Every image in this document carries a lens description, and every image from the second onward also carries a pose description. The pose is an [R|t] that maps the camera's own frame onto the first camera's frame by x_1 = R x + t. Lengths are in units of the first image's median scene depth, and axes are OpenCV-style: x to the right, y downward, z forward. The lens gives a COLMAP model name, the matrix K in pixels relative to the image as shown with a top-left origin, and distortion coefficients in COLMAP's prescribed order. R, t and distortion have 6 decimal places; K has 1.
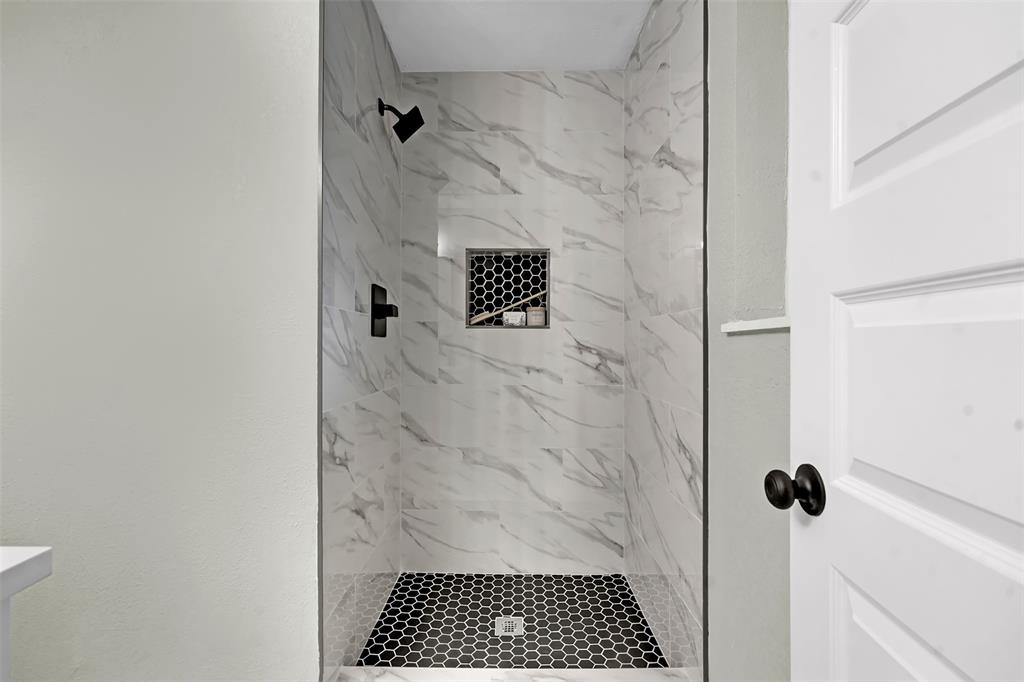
lens RADIAL K [[423.4, 0, 508.2], [0, 423.4, 341.5], [0, 0, 1]] dist [-0.003047, 0.000398]
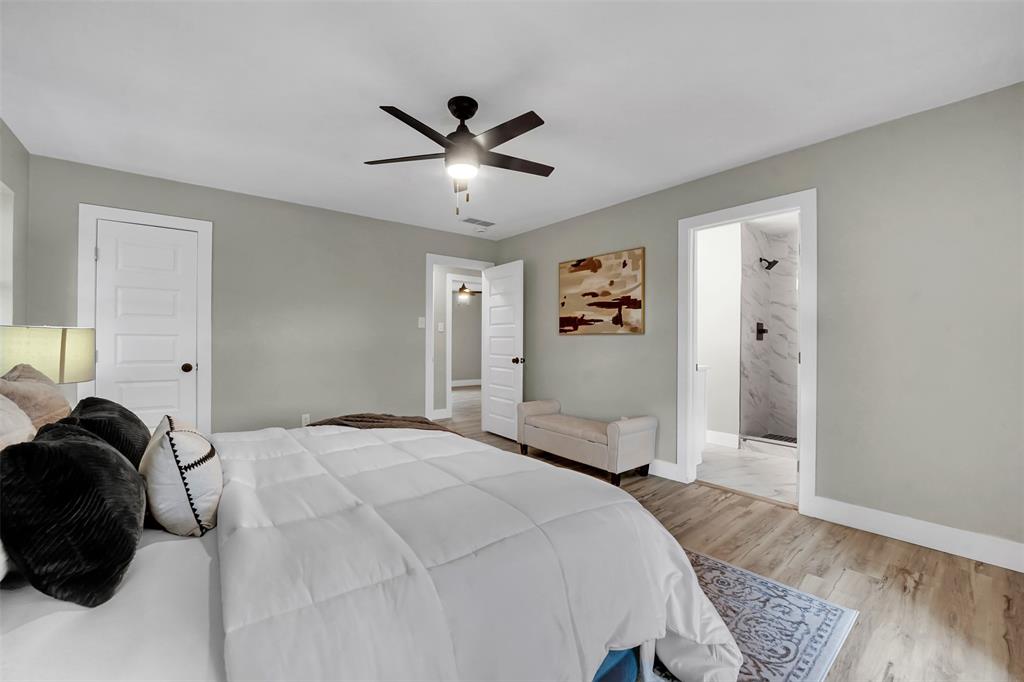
lens RADIAL K [[423.4, 0, 518.7], [0, 423.4, 345.6], [0, 0, 1]] dist [-0.003047, 0.000398]
pose [[0.655210, 0.006469, -0.755419, 0.766829], [-0.001521, 0.999973, 0.007243, 0.006046], [0.755445, -0.003597, 0.655202, -2.053992]]
